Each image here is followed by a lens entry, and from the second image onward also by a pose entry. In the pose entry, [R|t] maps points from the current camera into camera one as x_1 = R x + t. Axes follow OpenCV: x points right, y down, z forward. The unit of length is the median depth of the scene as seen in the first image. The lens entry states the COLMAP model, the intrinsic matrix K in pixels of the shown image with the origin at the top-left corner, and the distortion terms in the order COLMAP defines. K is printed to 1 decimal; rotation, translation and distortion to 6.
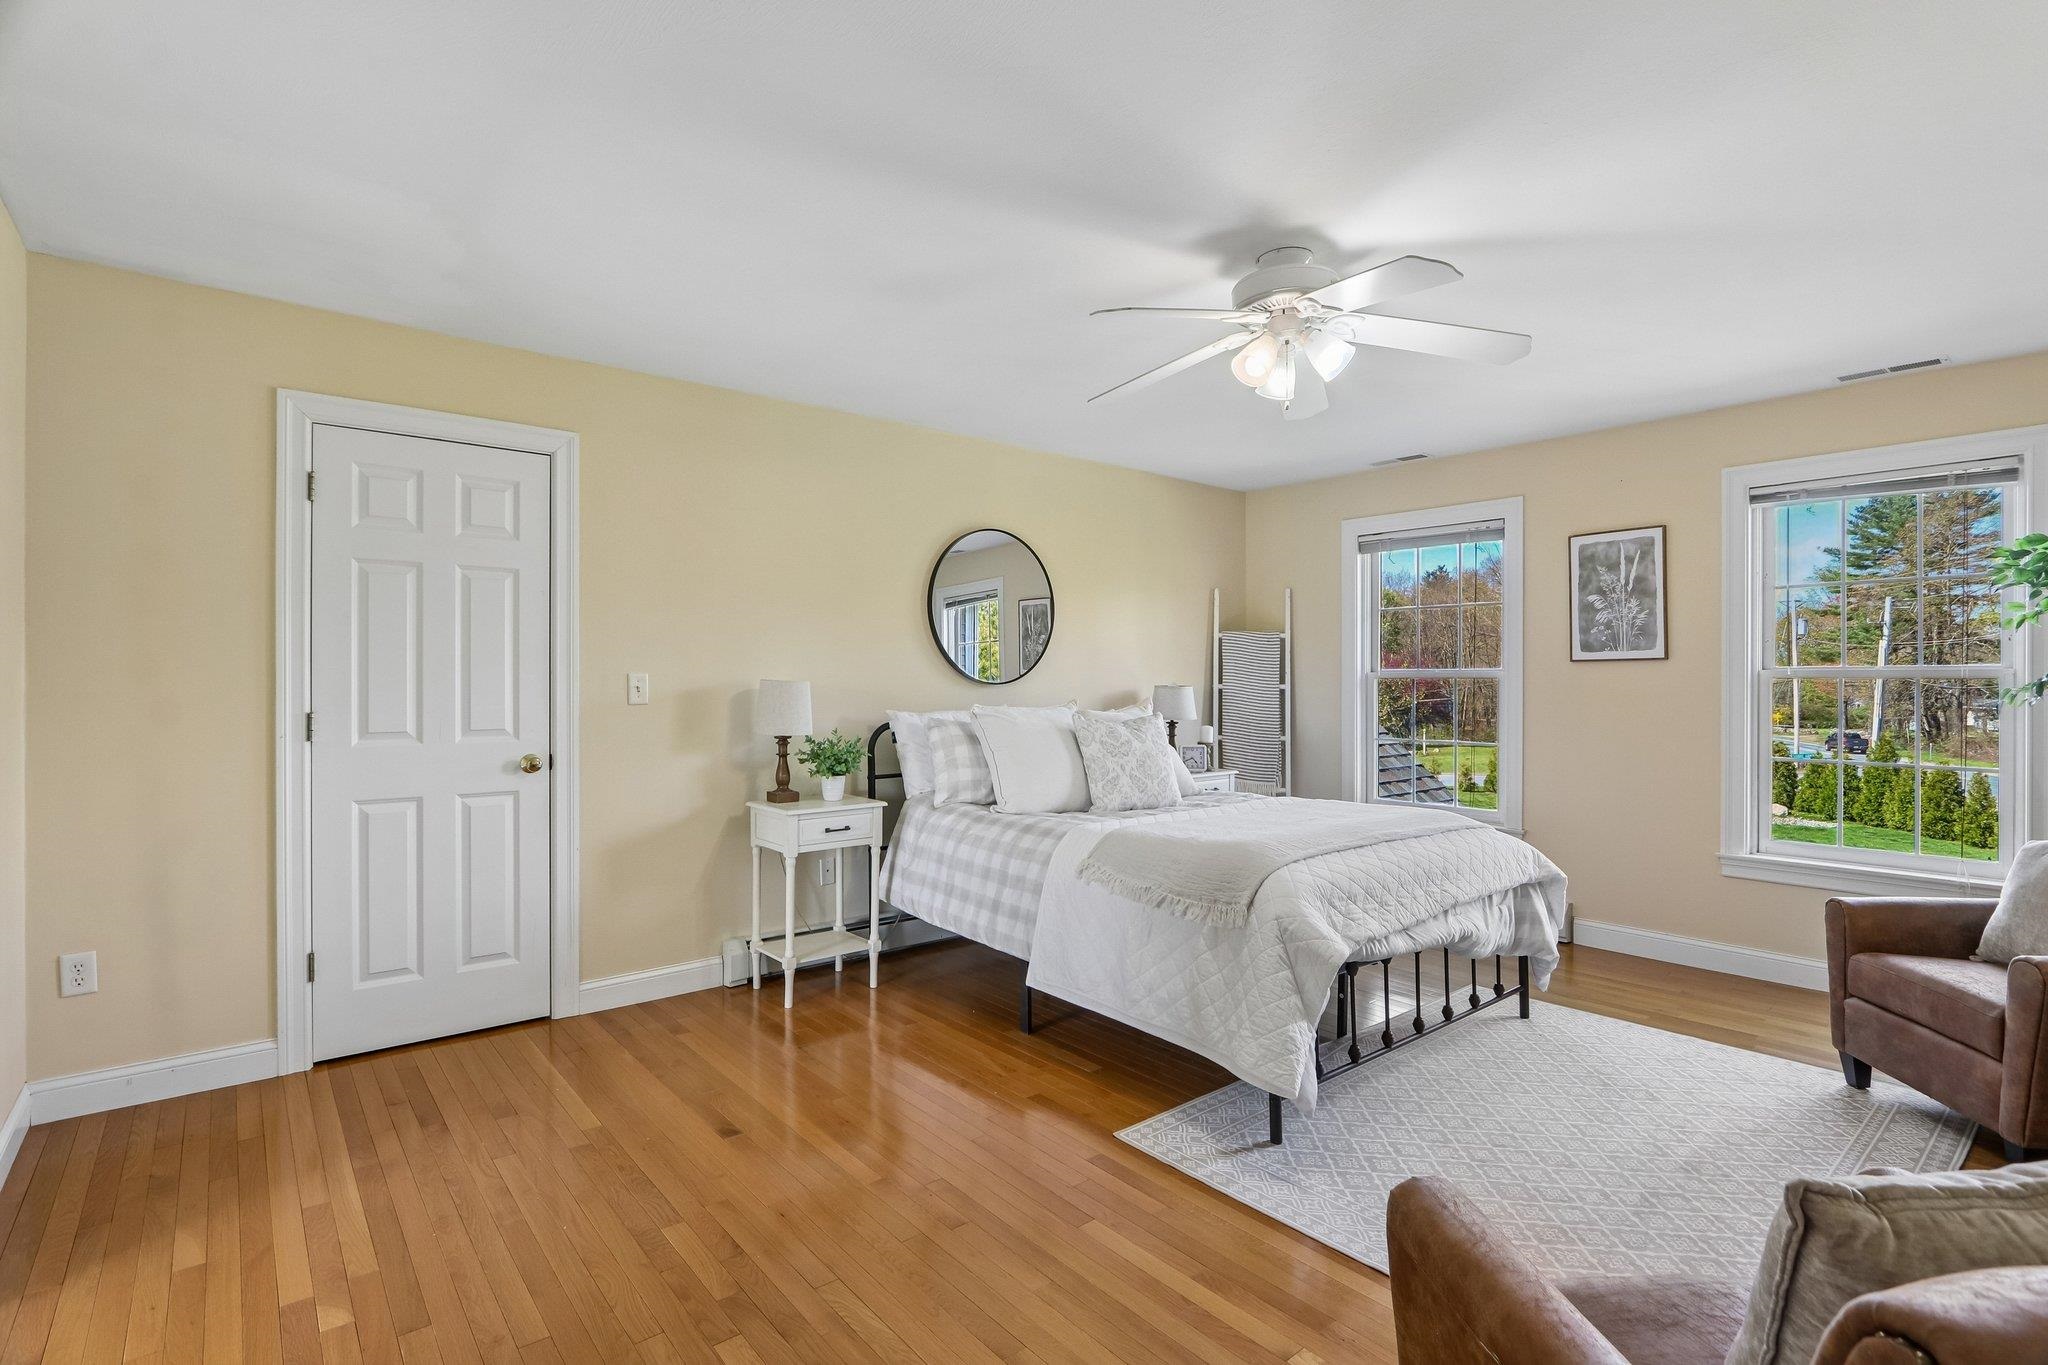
lens RADIAL K [[971.8, 0, 1014.3], [0, 971.8, 676.7], [0, 0, 1]] dist [-0.019076, 0.005047]
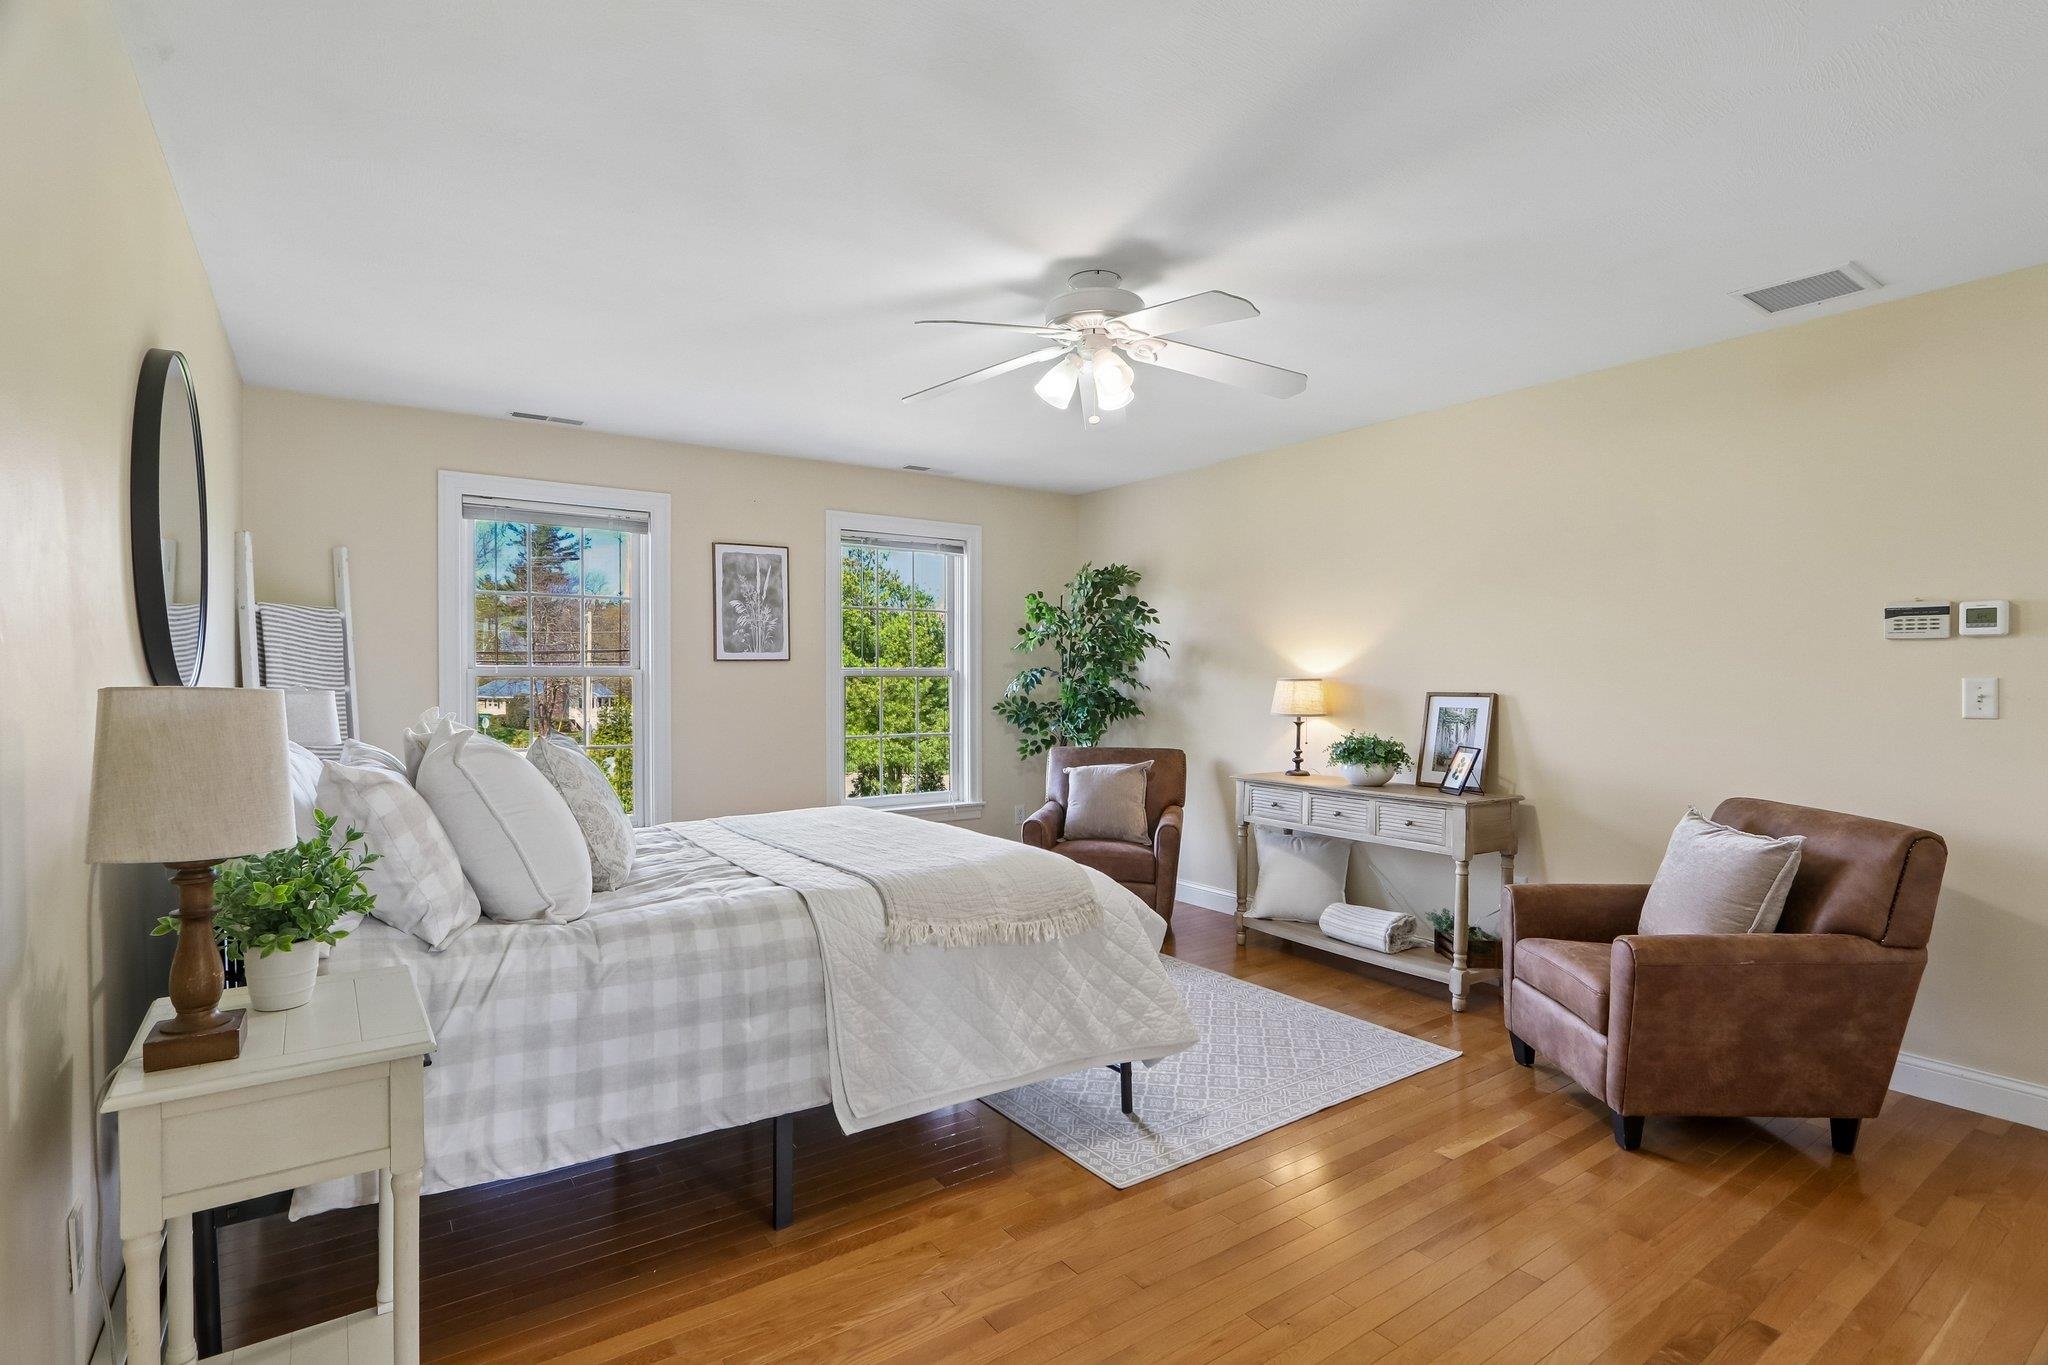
lens RADIAL K [[971.8, 0, 1015.1], [0, 971.8, 677.4], [0, 0, 1]] dist [-0.019076, 0.005047]
pose [[0.082241, -0.001777, 0.996611, -0.468236], [-0.003819, 0.999991, 0.002098, -0.001313], [-0.996605, -0.003978, 0.082233, 0.601015]]
